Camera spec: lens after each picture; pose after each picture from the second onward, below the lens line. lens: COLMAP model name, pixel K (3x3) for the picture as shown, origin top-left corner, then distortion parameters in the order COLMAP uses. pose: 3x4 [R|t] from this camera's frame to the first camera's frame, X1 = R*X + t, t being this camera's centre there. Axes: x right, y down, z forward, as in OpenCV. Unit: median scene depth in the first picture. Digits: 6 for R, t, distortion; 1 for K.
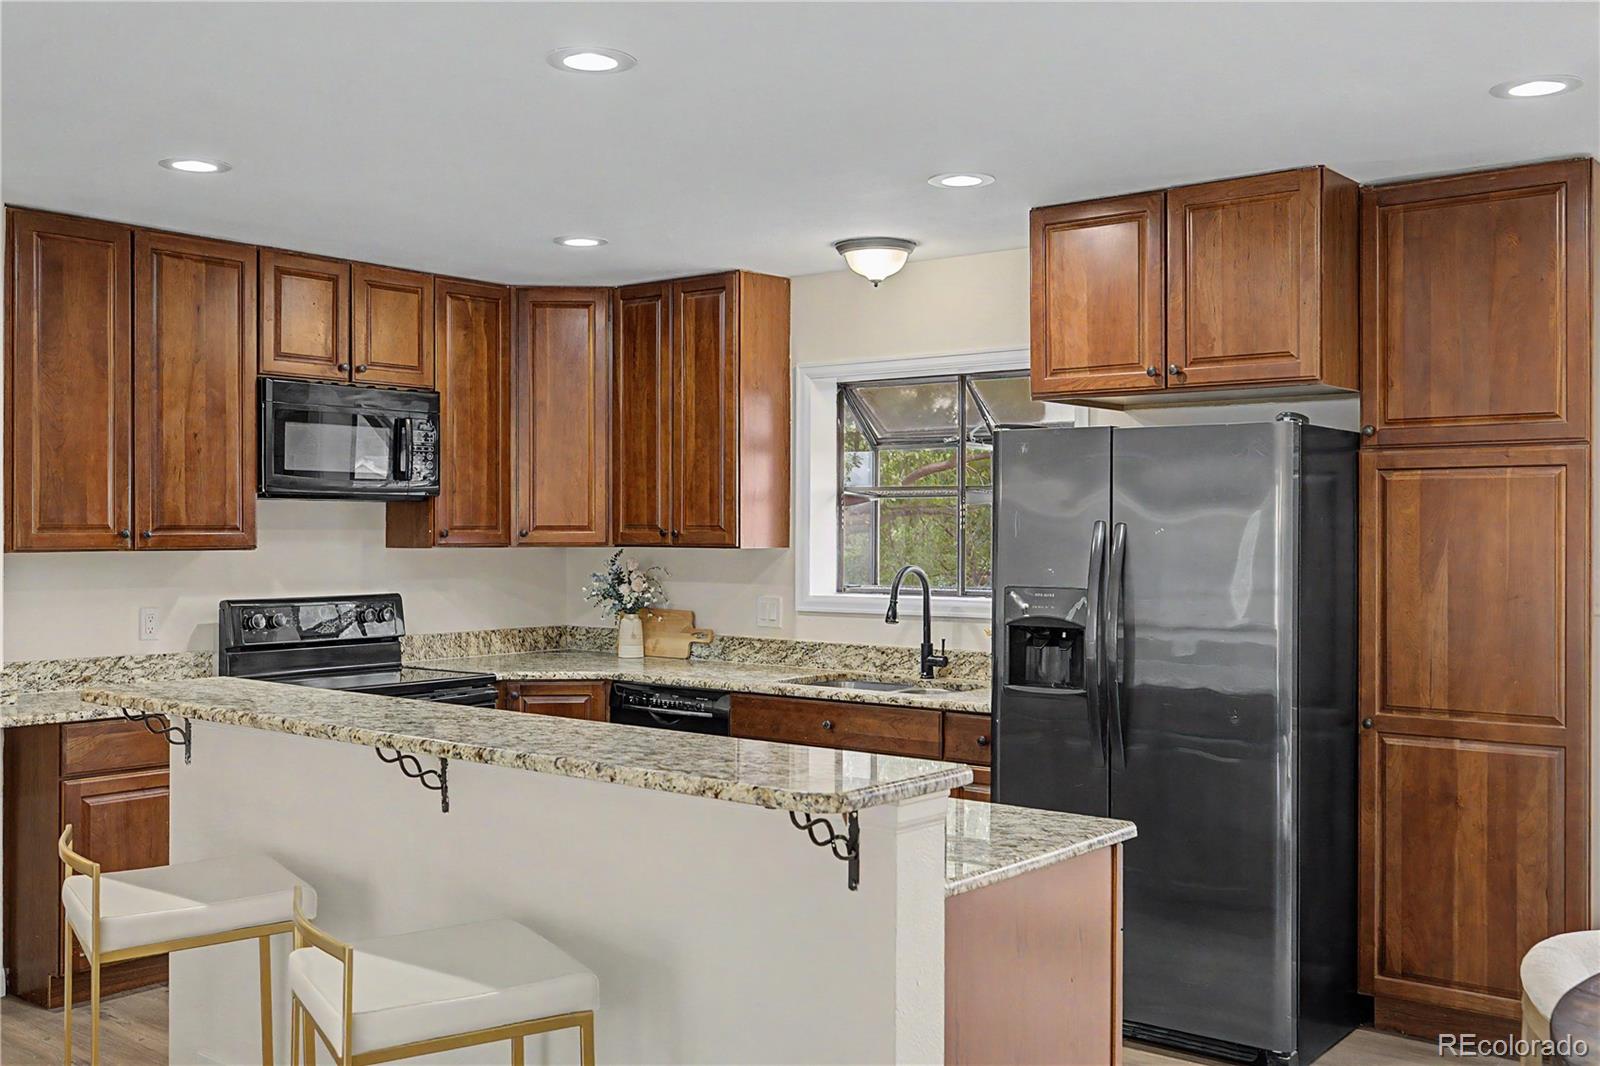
lens RADIAL K [[1564.5, 0, 800.3], [0, 1564.5, 535.0], [0, 0, 1]] dist [-0.009783, 0.000000]
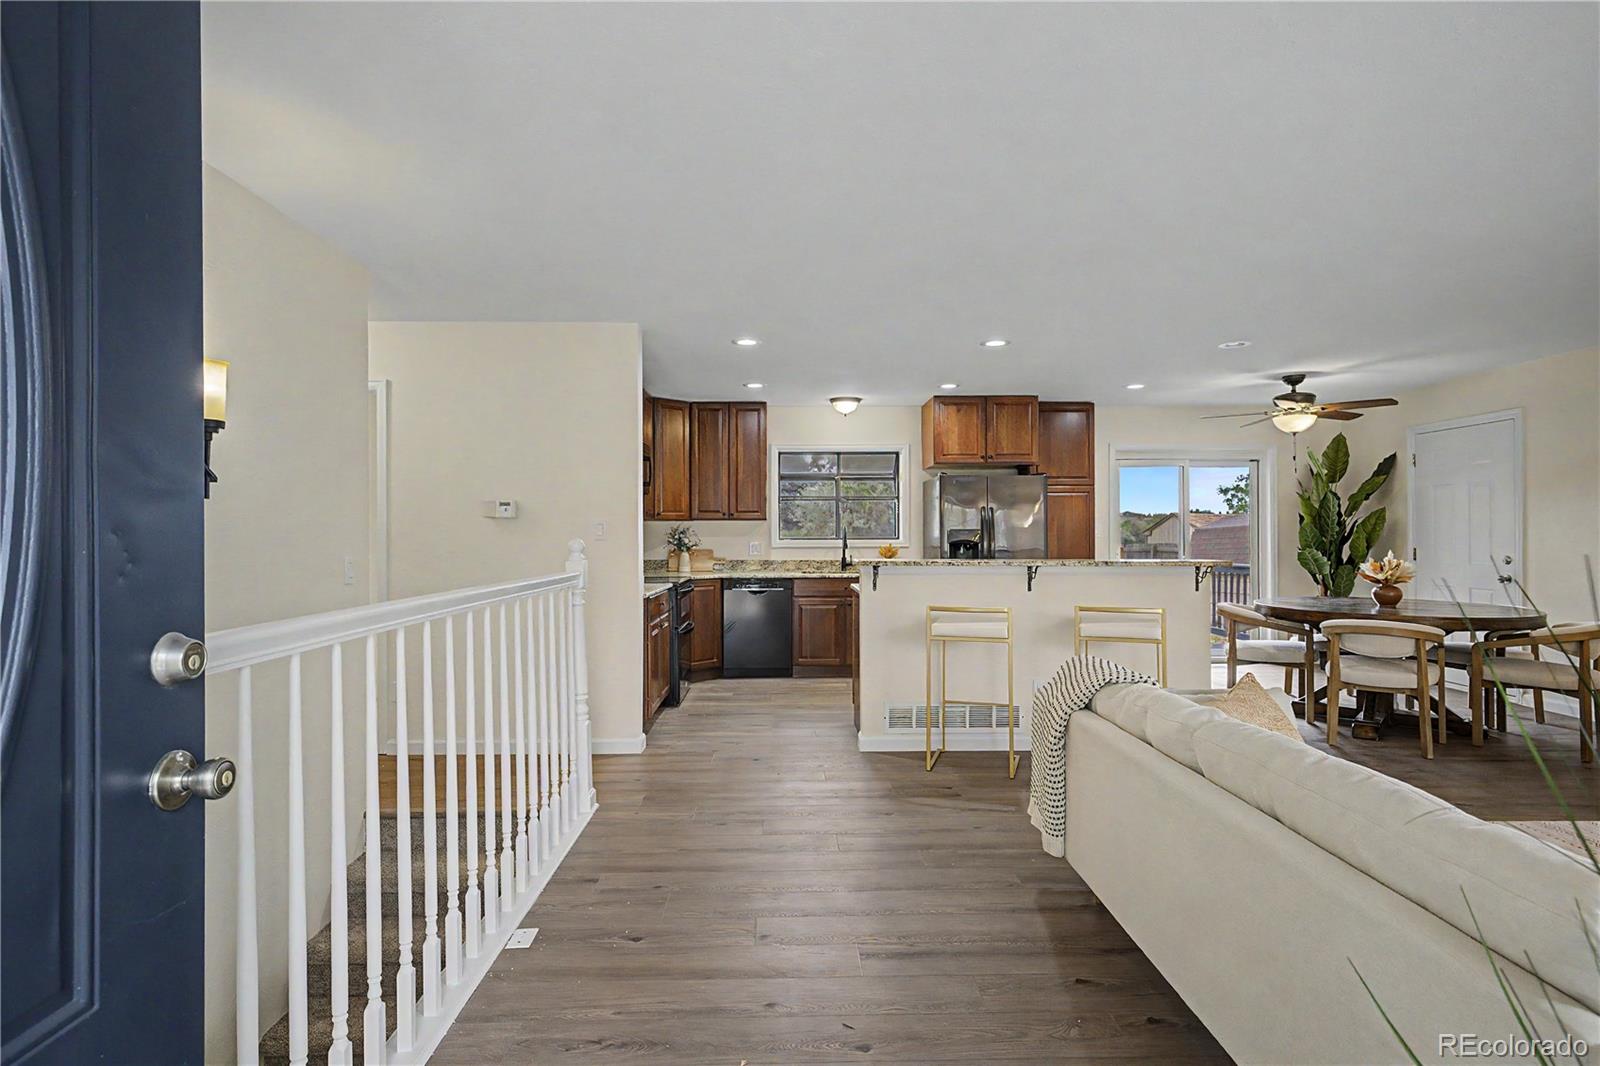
lens RADIAL K [[804.7, 0, 805.6], [0, 804.7, 527.9], [0, 0, 1]] dist [0.016790, 0.000680]
pose [[0.762910, 0.000774, 0.646504, -0.834237], [0.007424, 0.999923, -0.009958, 0.034774], [-0.646462, 0.012396, 0.762846, 0.042760]]
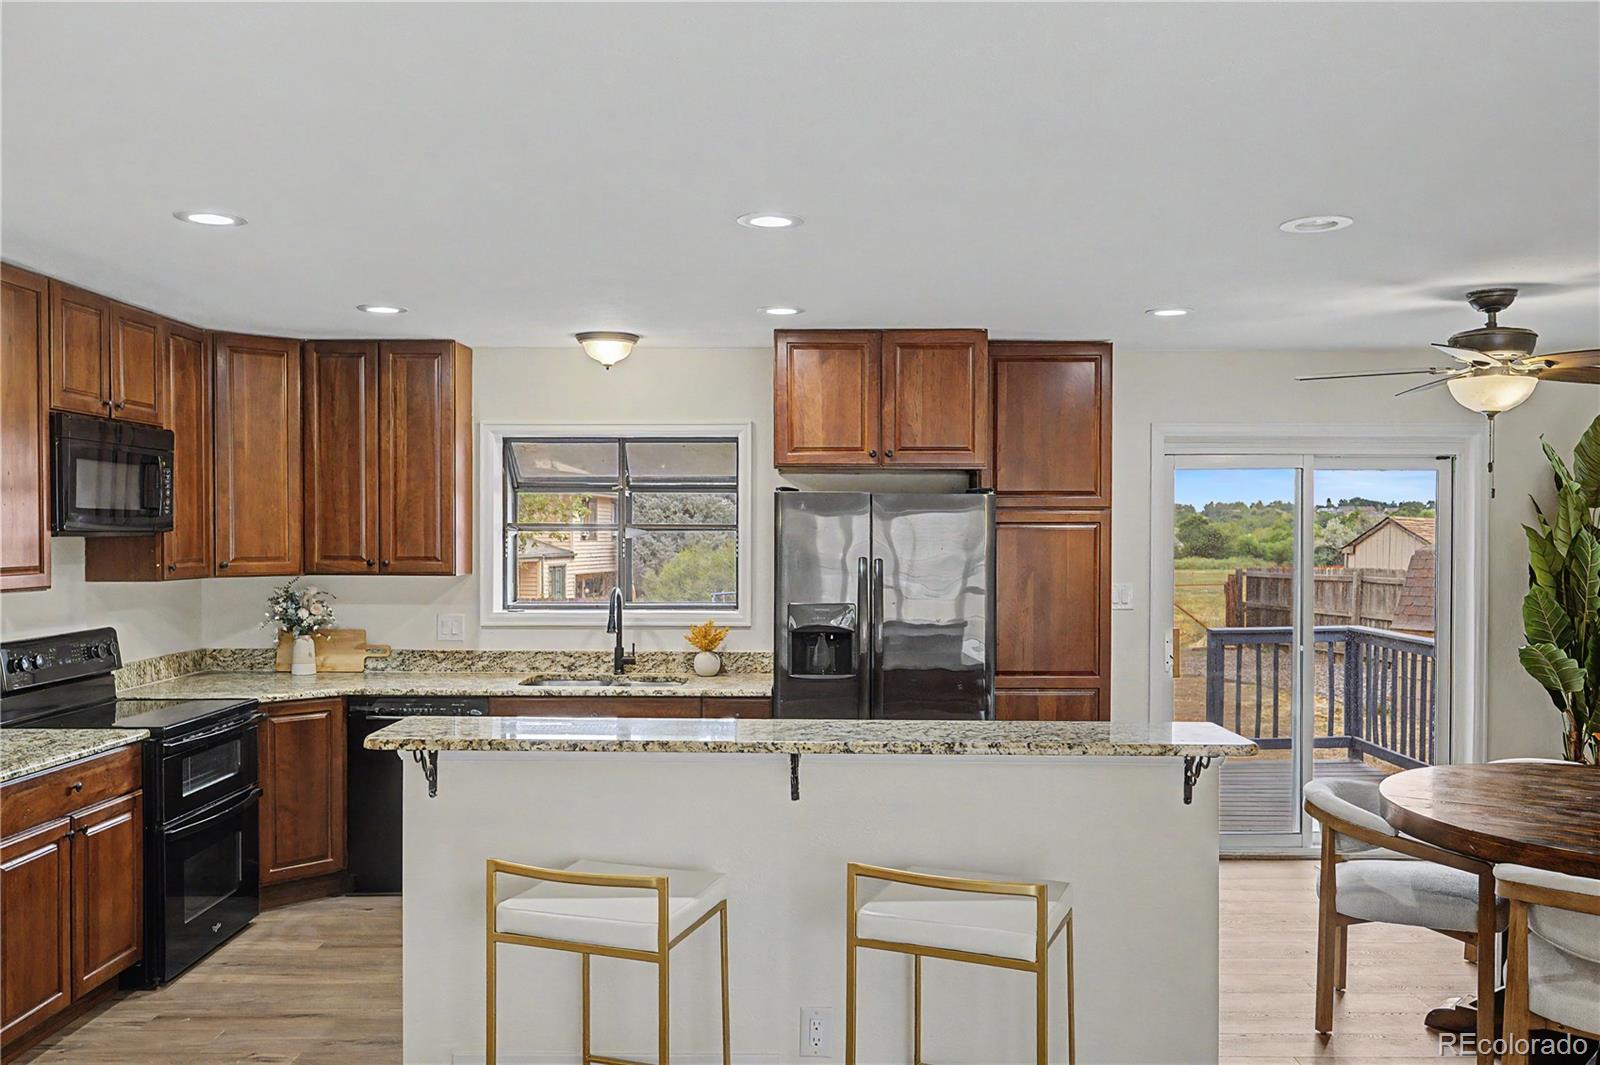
lens RADIAL K [[1280.4, 0, 799.7], [0, 1280.4, 544.1], [0, 0, 1]] dist [0.009556, 0.004001]
pose [[0.782151, -0.006292, 0.623058, -0.472365], [0.001643, 0.999966, 0.008036, -0.024440], [-0.623087, -0.005261, 0.782135, 0.083784]]
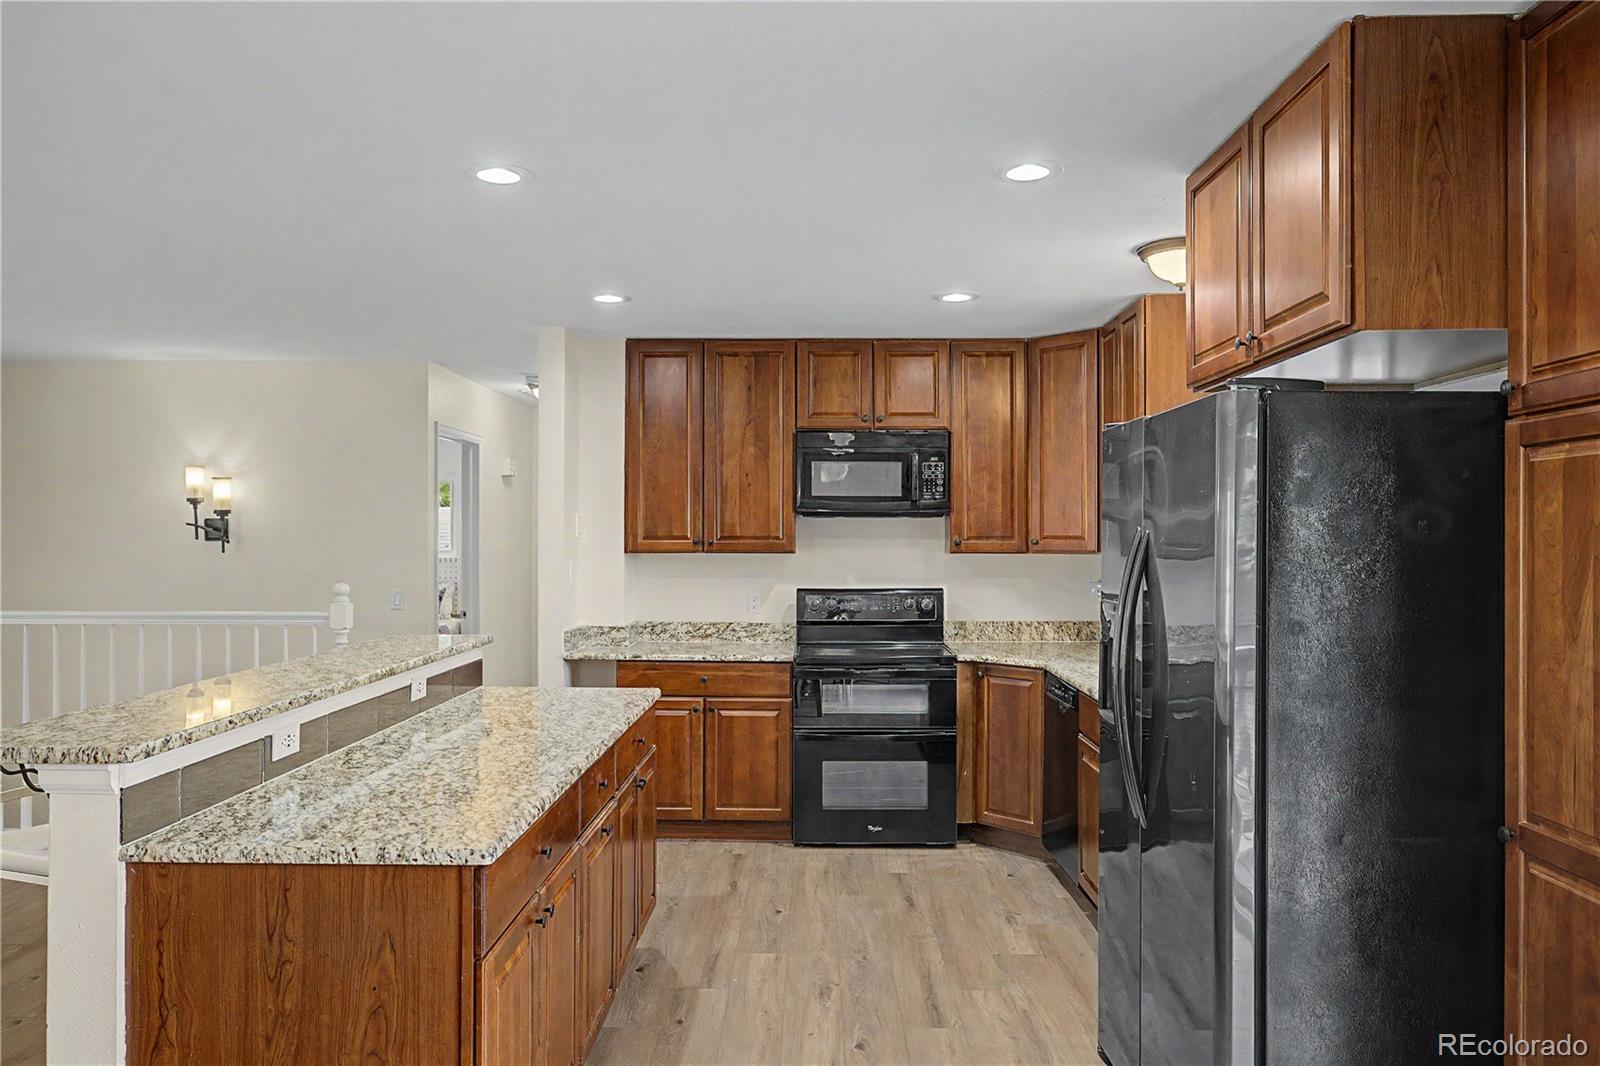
lens RADIAL K [[1092.7, 0, 795.8], [0, 1092.7, 546.6], [0, 0, 1]] dist [-0.023784, 0.005304]
pose [[0.606608, 0.005467, -0.794983, 0.432915], [-0.002943, 0.999985, 0.004632, -0.001166], [0.794996, -0.000470, 0.606615, 0.391248]]
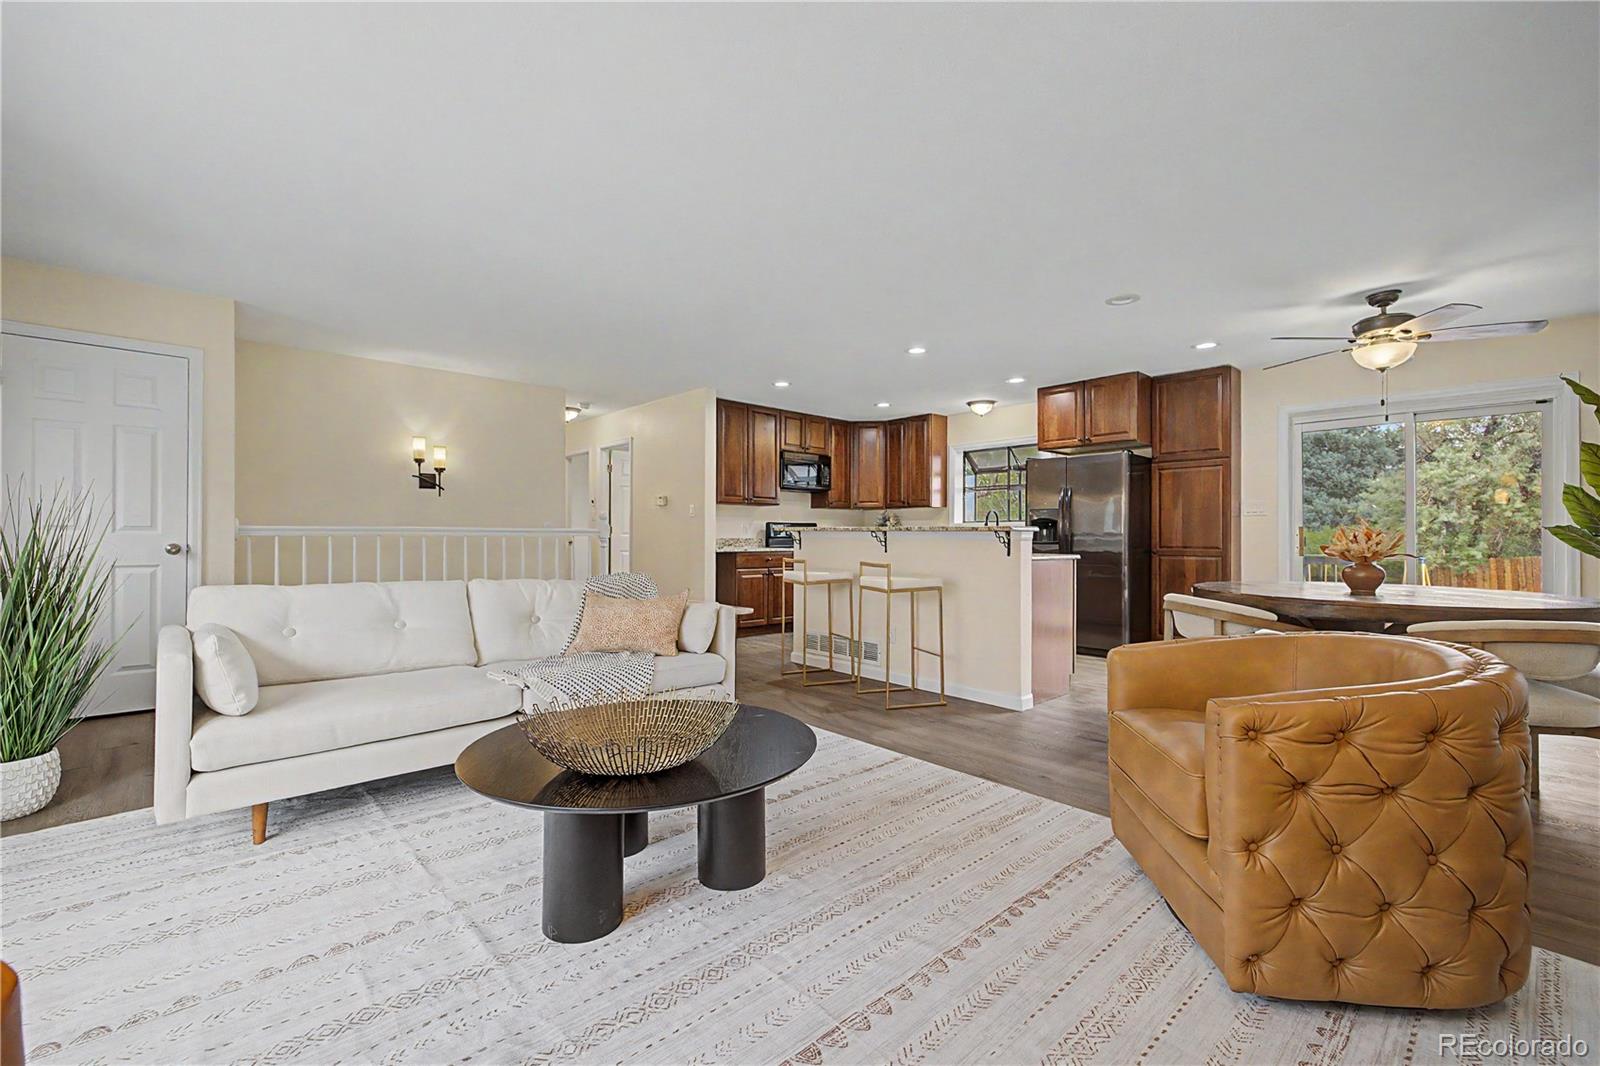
lens RADIAL K [[675.1, 0, 792.2], [0, 675.1, 537.6], [0, 0, 1]] dist [0.000313, -0.000064]
pose [[0.986788, 0.000836, -0.162017, -0.099144], [-0.001579, 0.999989, -0.004457, 0.079287], [0.162011, 0.004654, 0.986778, -0.339636]]
